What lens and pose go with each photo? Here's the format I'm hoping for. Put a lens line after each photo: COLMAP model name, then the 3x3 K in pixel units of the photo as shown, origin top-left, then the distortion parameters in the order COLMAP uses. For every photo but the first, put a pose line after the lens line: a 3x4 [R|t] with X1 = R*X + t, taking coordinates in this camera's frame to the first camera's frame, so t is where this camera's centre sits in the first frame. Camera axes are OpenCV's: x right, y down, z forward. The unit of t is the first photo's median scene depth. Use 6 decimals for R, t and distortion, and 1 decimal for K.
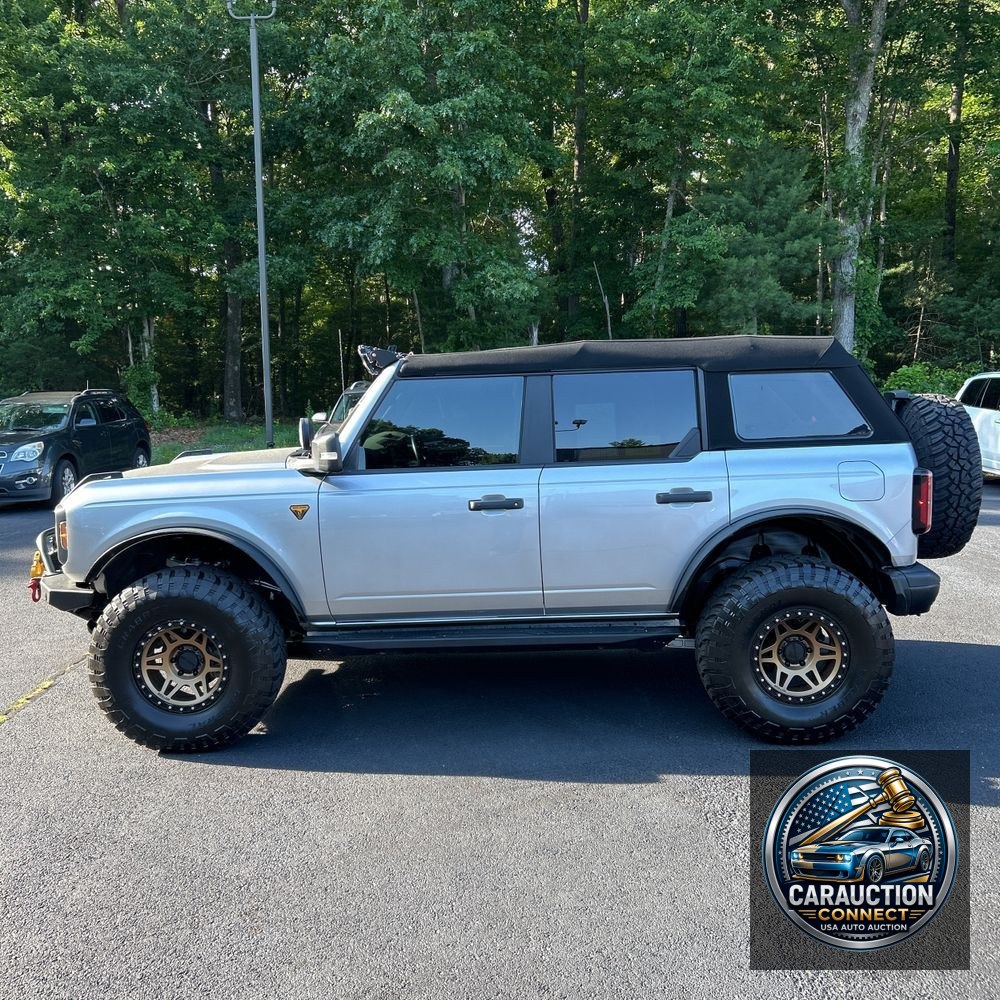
lens RADIAL K [[1029.9, 0, 497.4], [0, 1029.9, 495.1], [0, 0, 1]] dist [0.022455, 0.000000]
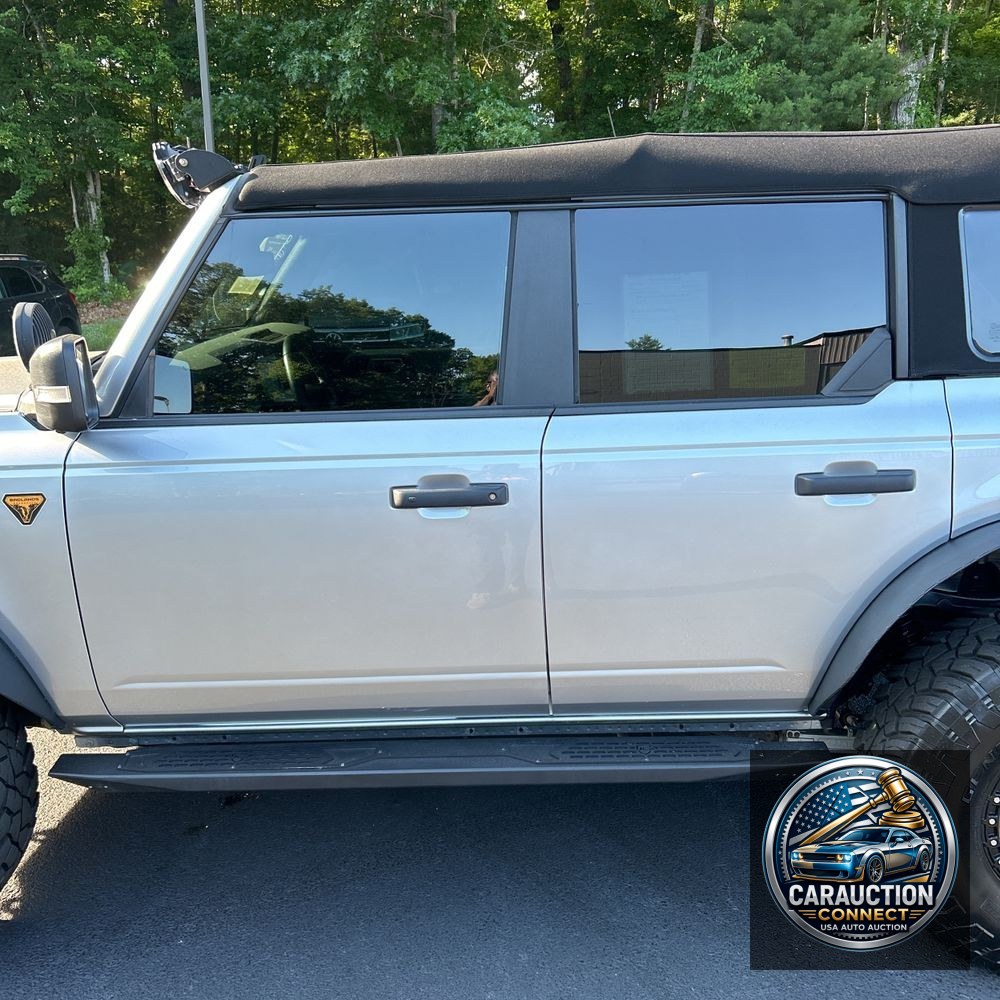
lens RADIAL K [[1029.9, 0, 501.3], [0, 1029.9, 506.7], [0, 0, 1]] dist [0.022455, 0.000000]
pose [[0.999978, 0.005361, 0.003826, 0.019364], [-0.005816, 0.991362, 0.131027, -0.044474], [-0.003091, -0.131047, 0.991371, 0.512089]]
